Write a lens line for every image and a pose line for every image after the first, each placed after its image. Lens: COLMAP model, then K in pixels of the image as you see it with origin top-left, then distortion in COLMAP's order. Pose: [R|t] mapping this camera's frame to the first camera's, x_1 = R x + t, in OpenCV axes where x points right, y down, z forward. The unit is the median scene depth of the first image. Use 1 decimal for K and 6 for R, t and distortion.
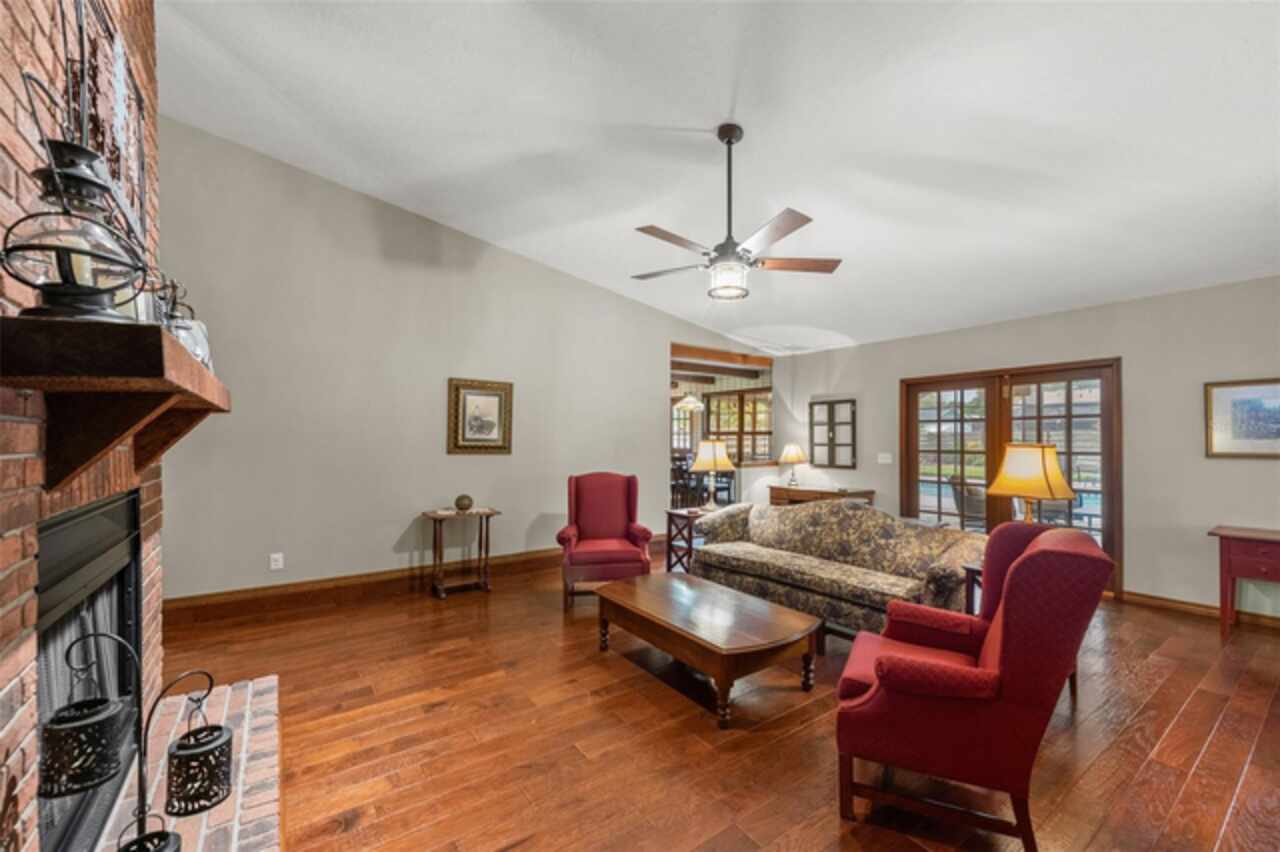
lens RADIAL K [[512.1, 0, 641.9], [0, 512.1, 441.1], [0, 0, 1]] dist [0.018123, -0.000060]
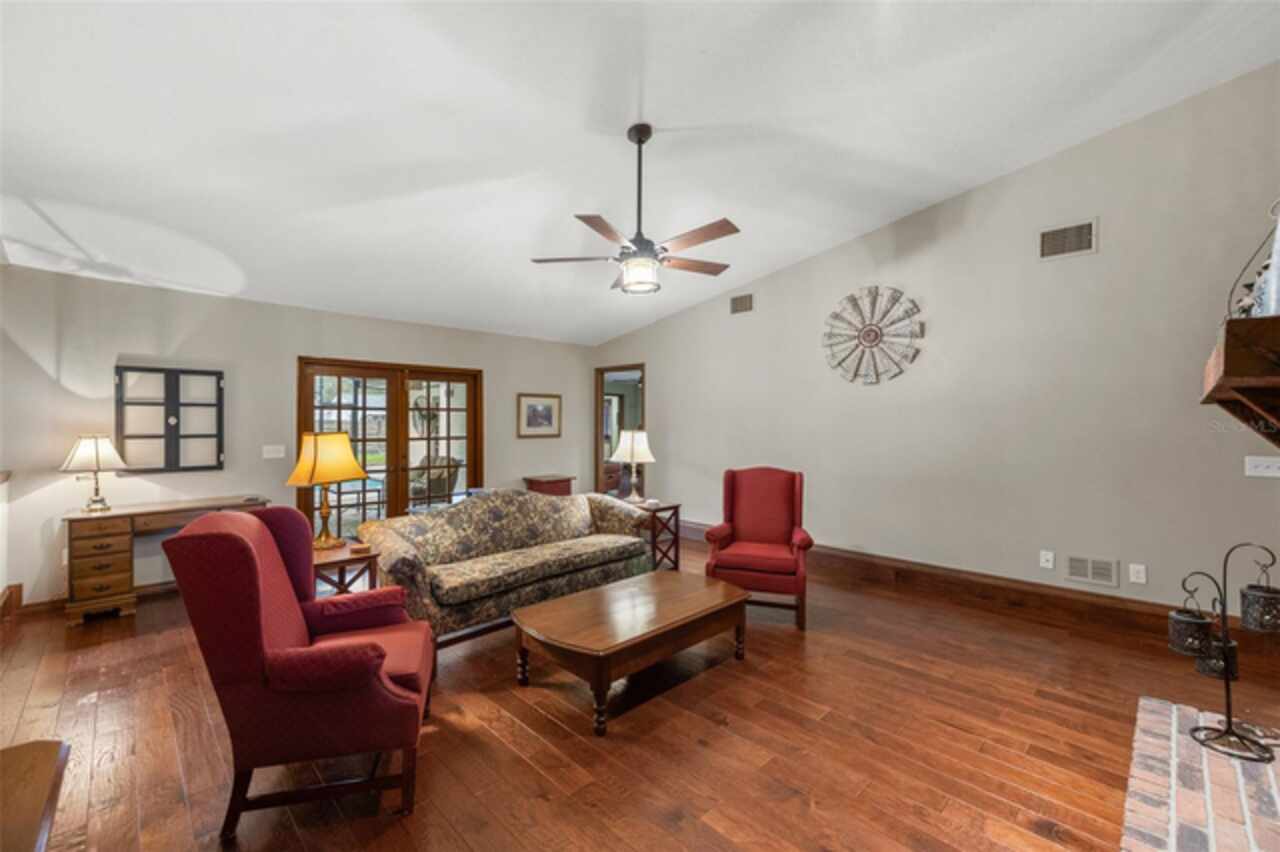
lens RADIAL K [[530.4, 0, 641.9], [0, 530.4, 422.5], [0, 0, 1]] dist [0.002665, 0.000428]
pose [[-0.156225, 0.006275, 0.987702, -0.658568], [0.003711, 0.999976, -0.005766, -0.007527], [-0.987714, 0.002765, -0.156245, 0.875357]]
